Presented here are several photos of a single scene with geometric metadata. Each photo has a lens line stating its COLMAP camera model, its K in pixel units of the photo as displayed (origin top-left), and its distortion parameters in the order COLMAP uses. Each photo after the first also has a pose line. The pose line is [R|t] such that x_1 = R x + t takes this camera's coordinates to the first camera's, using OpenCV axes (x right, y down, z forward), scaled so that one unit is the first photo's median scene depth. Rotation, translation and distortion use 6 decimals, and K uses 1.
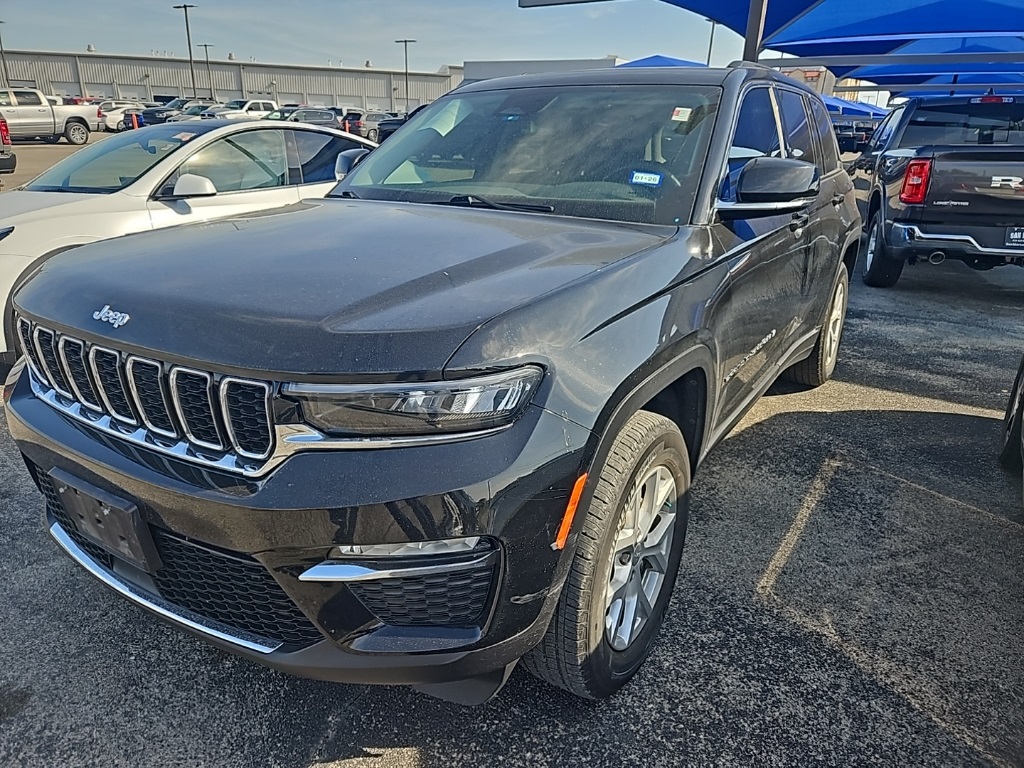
lens RADIAL K [[781.5, 0, 514.0], [0, 781.5, 379.1], [0, 0, 1]] dist [0.097752, -0.110216]
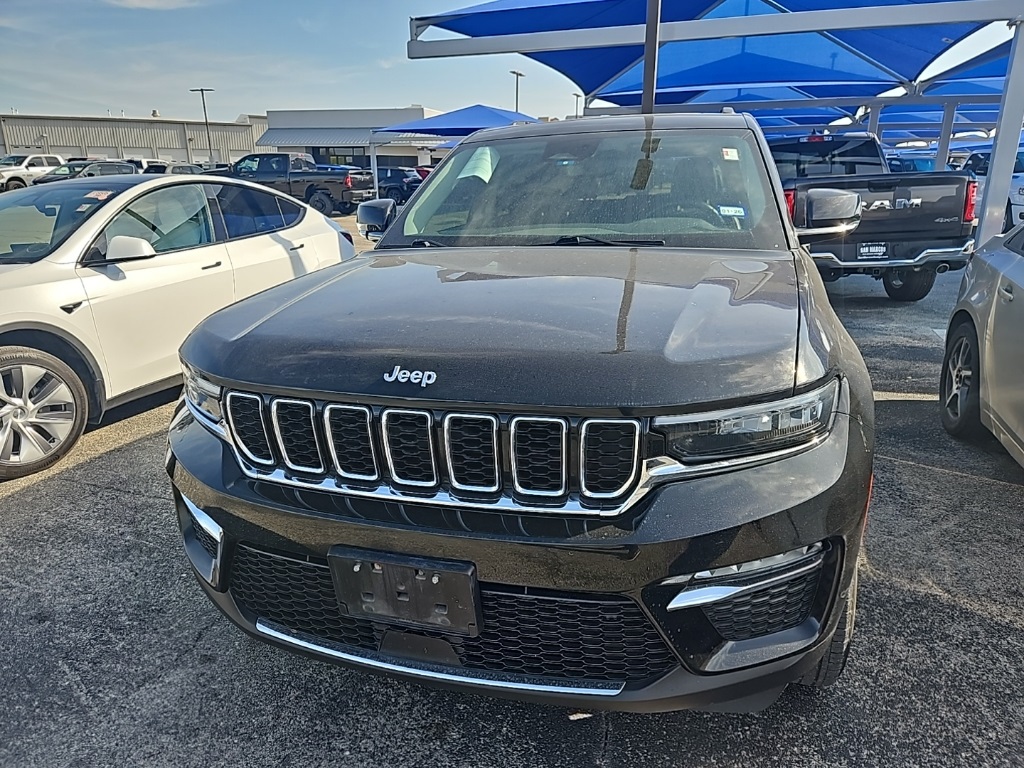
lens RADIAL K [[781.5, 0, 514.0], [0, 781.5, 379.1], [0, 0, 1]] dist [0.097752, -0.110216]
pose [[0.953476, -0.105945, 0.282240, -0.255919], [0.120887, 0.992013, -0.036013, -0.010197], [-0.276171, 0.068457, 0.958668, 0.022298]]
